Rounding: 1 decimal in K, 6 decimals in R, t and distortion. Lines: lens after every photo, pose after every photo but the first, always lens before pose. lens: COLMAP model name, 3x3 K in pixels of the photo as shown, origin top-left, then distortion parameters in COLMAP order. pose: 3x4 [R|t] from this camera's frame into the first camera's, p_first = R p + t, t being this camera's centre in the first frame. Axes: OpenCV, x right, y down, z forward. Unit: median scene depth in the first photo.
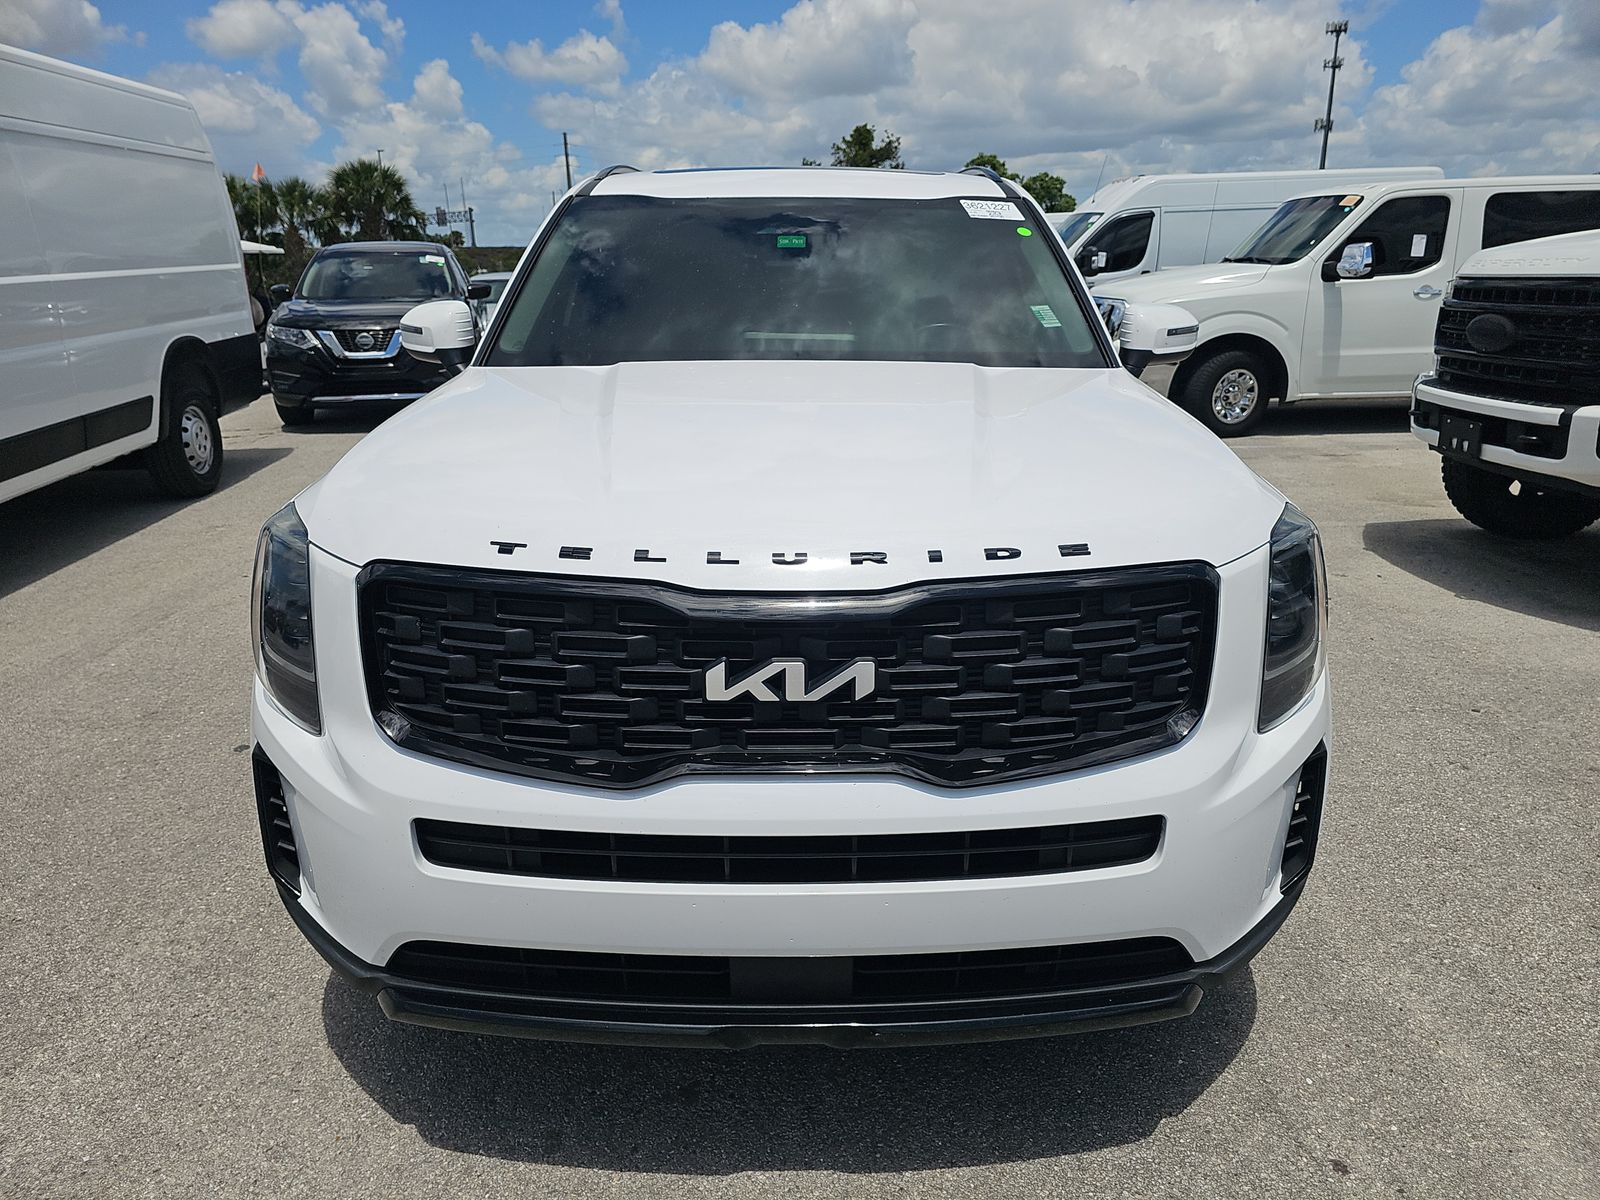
lens RADIAL K [[1116.9, 0, 800.0], [0, 1116.9, 600.0], [0, 0, 1]] dist [0.041218, -0.039022]
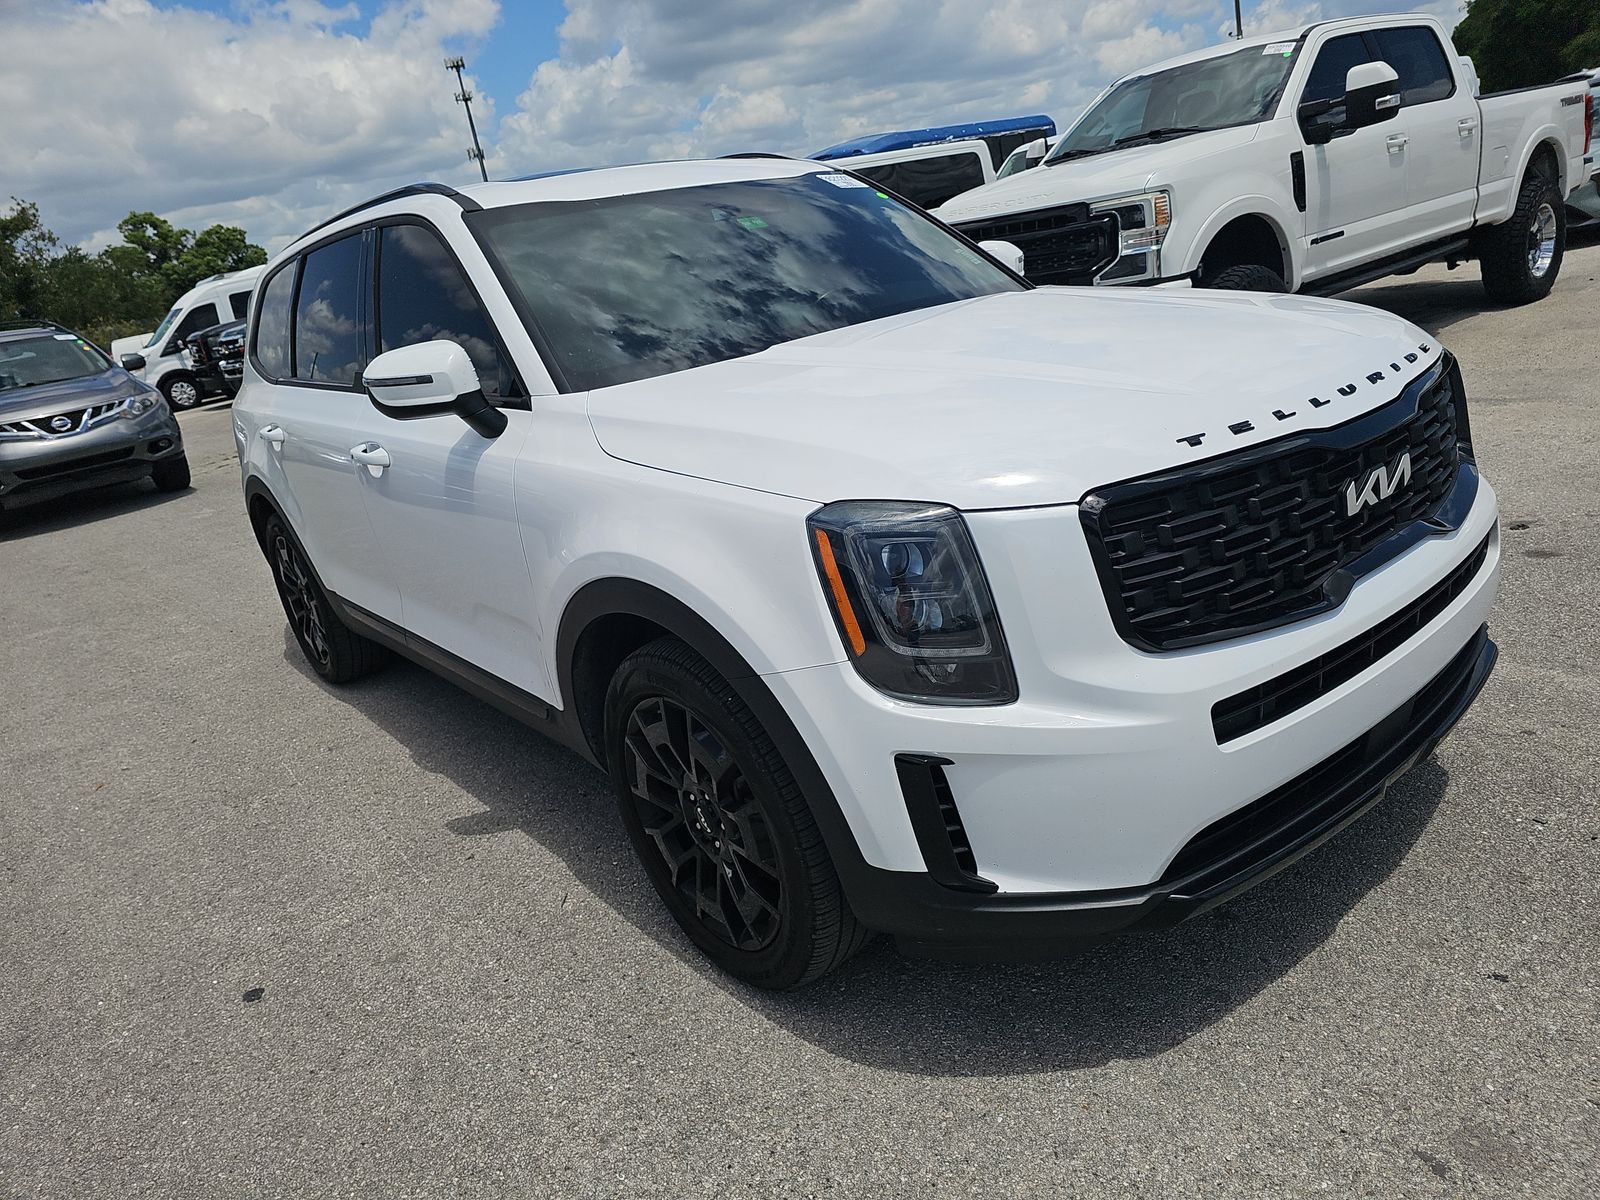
lens RADIAL K [[1116.9, 0, 800.0], [0, 1116.9, 600.0], [0, 0, 1]] dist [0.041218, -0.039022]
pose [[0.754877, -0.309917, 0.578024, -0.057980], [0.327397, 0.941716, 0.077347, -0.005197], [-0.568306, 0.130856, 0.812346, 0.016606]]
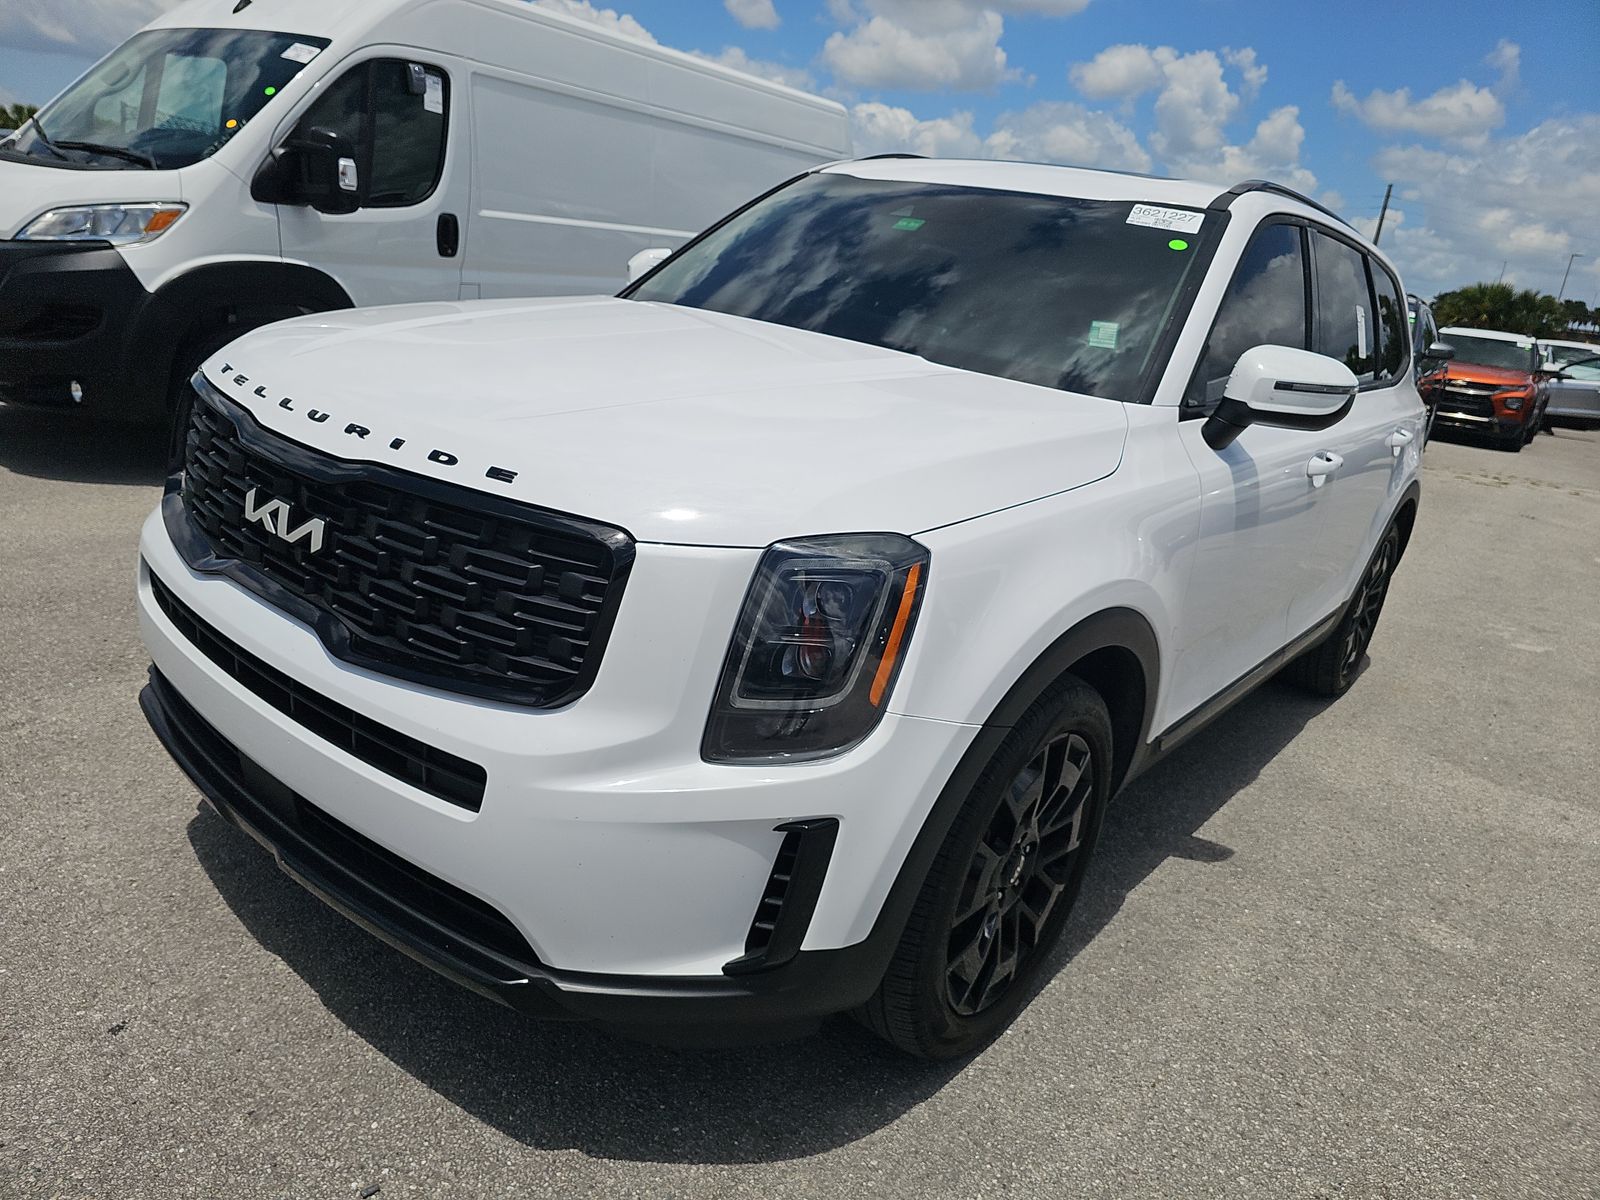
lens RADIAL K [[1092.8, 0, 804.4], [0, 1092.8, 592.0], [0, 0, 1]] dist [0.033399, -0.037721]
pose [[0.756390, 0.292413, -0.585123, 0.048182], [-0.312280, 0.947423, 0.069786, -0.004523], [0.574765, 0.129937, 0.807937, 0.019274]]
